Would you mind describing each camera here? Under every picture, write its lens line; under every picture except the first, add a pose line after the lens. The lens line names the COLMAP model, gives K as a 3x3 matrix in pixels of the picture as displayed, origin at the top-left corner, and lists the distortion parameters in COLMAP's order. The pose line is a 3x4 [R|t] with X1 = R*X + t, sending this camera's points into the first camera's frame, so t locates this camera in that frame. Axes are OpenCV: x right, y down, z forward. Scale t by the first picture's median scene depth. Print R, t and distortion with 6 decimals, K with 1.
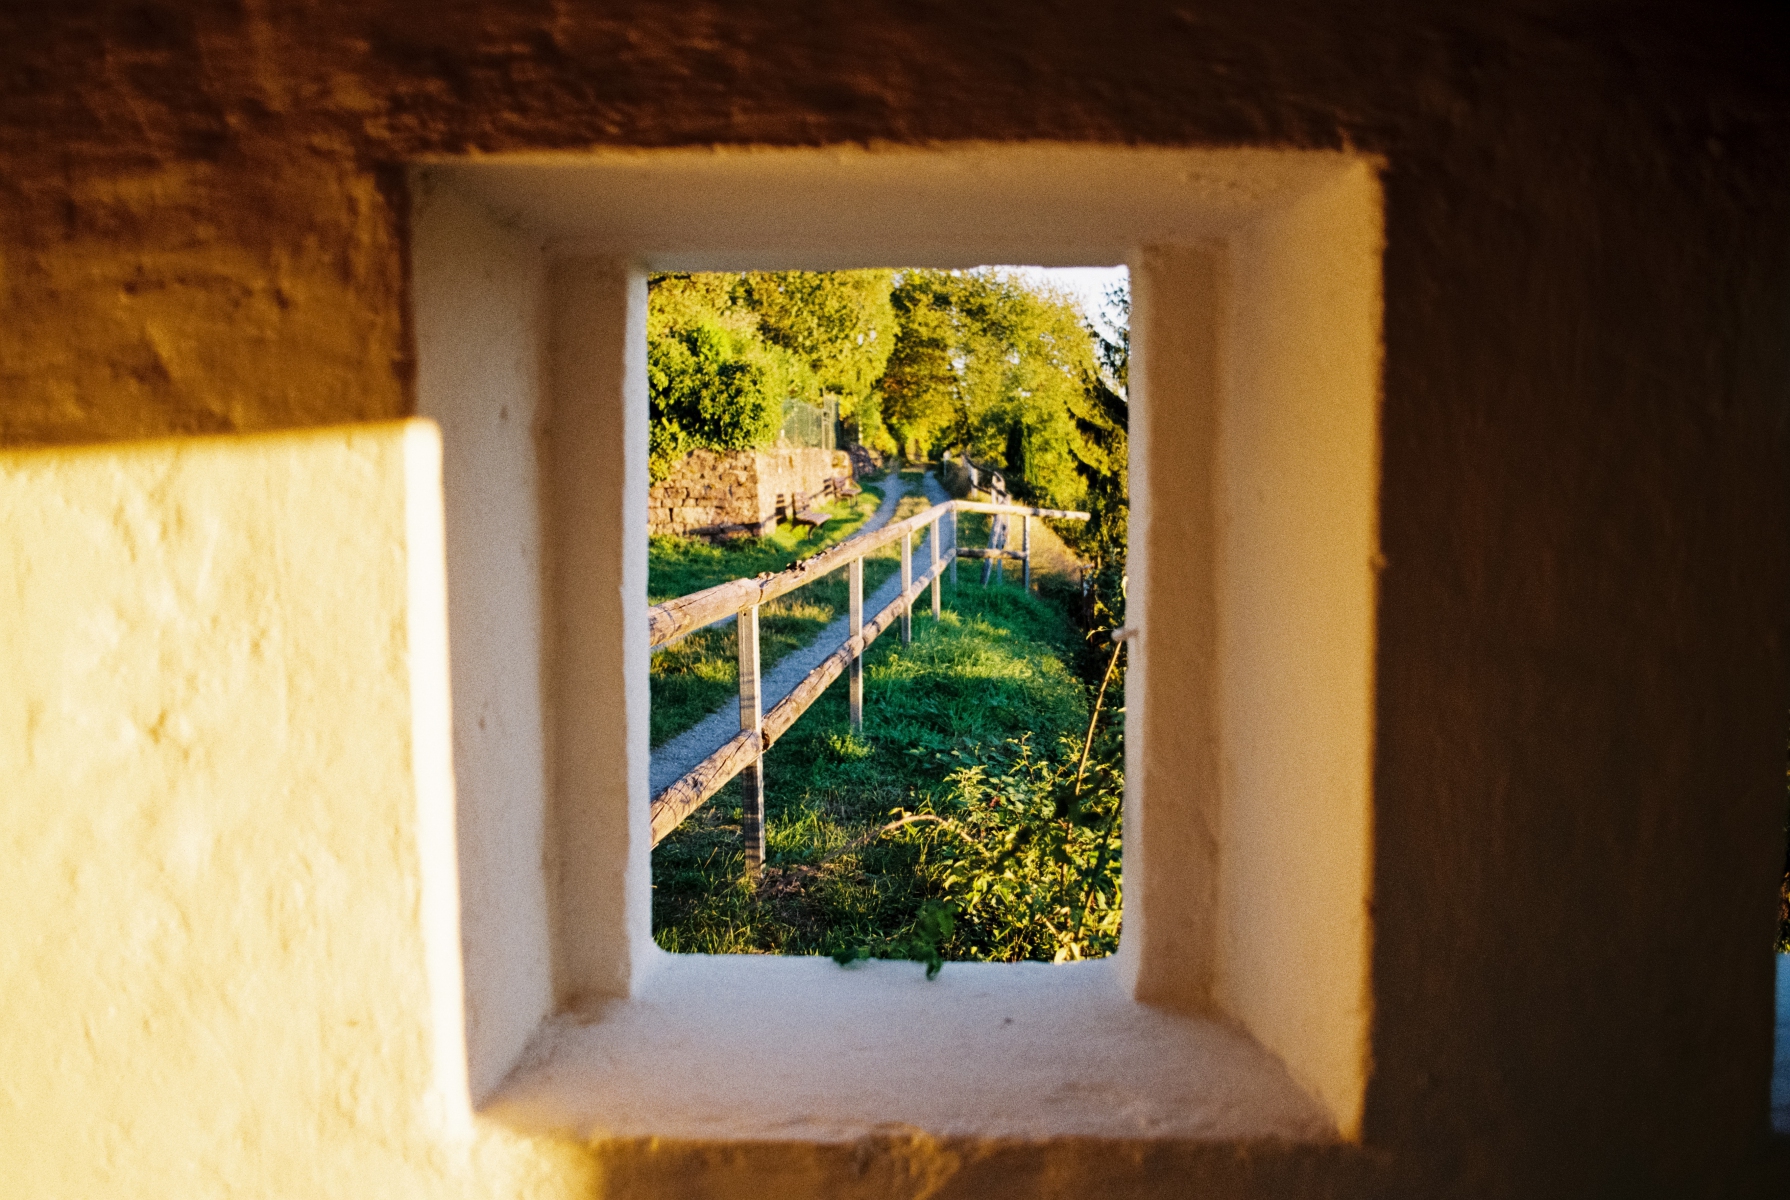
lens RADIAL K [[1280.4, 0, 895.0], [0, 1280.4, 600.0], [0, 0, 1]] dist [-0.128041, 0.108210]
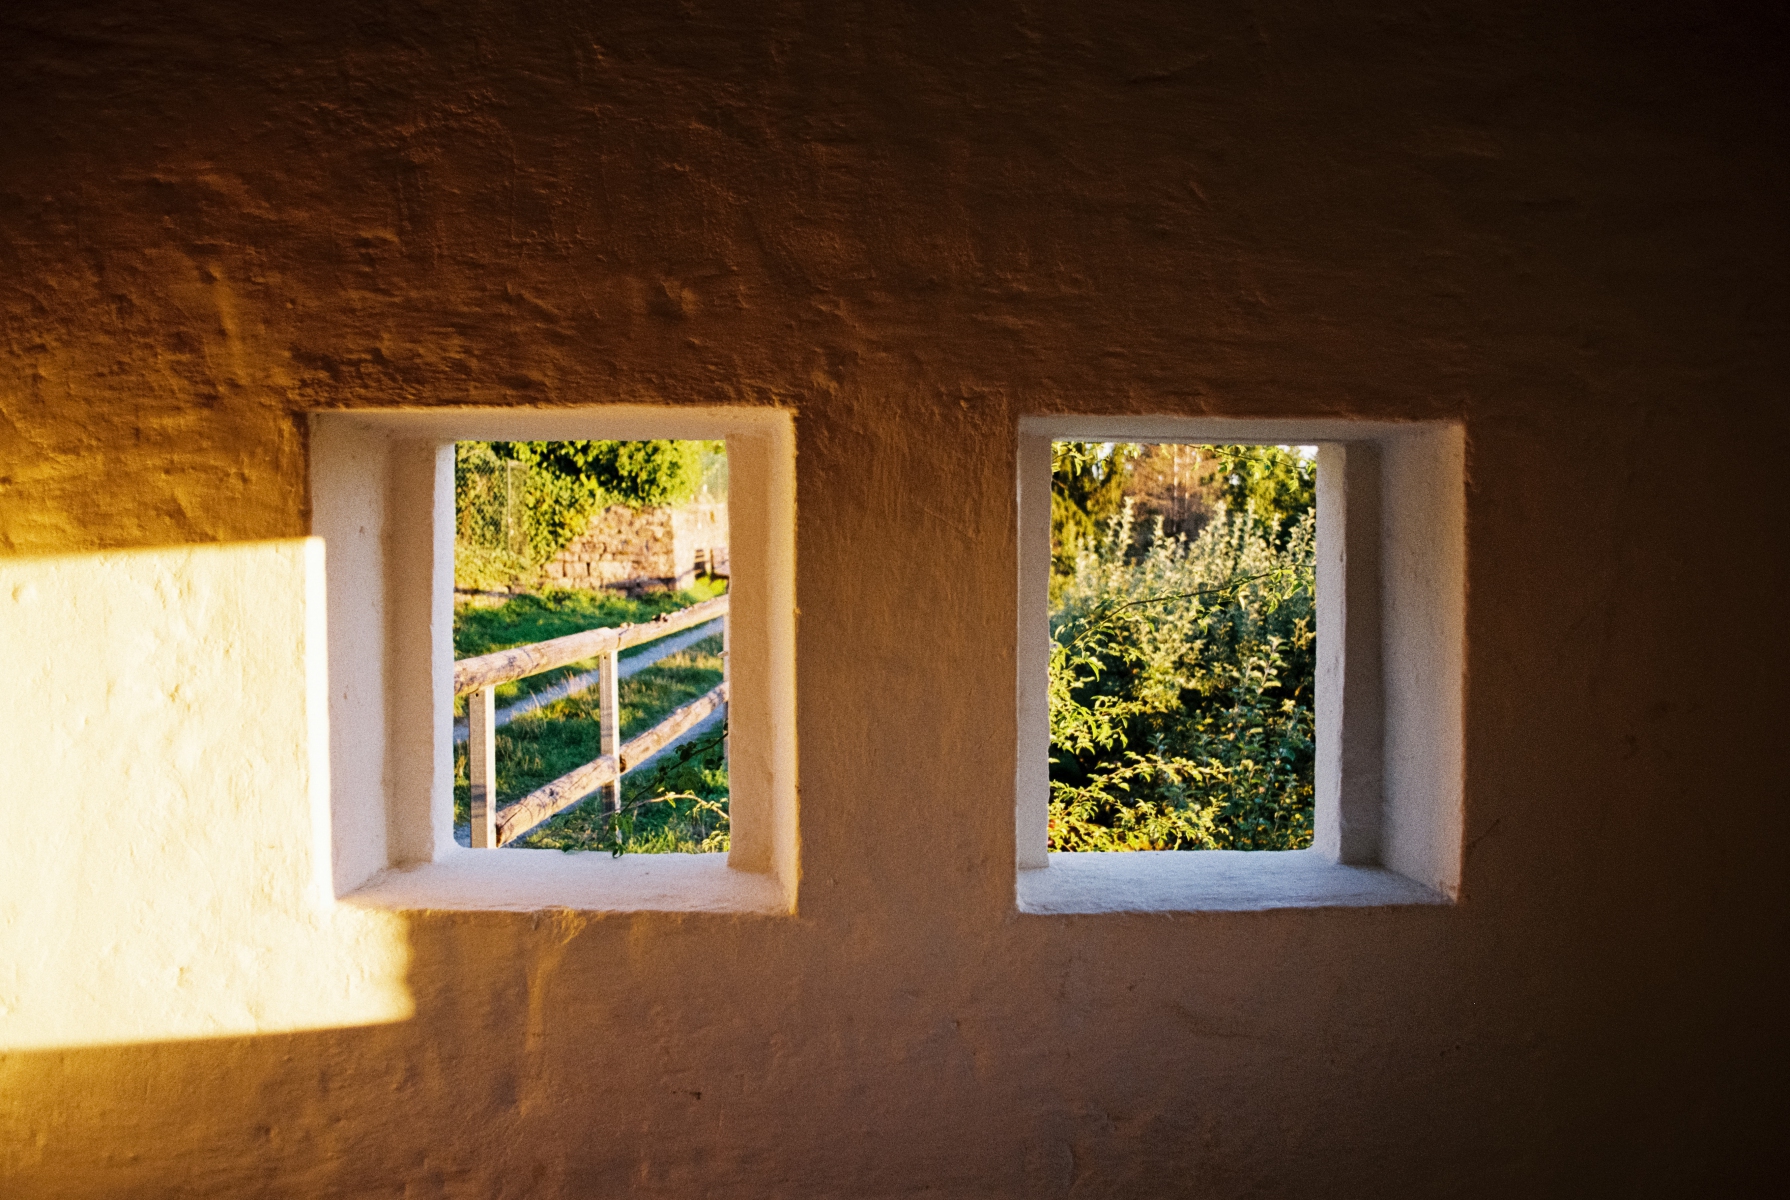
lens RADIAL K [[1280.4, 0, 895.0], [0, 1280.4, 600.0], [0, 0, 1]] dist [-0.128041, 0.108210]
pose [[0.998402, 0.004744, 0.056306, 0.425624], [-0.002335, 0.999081, -0.042787, 0.036543], [-0.056458, 0.042588, 0.997496, -1.013147]]
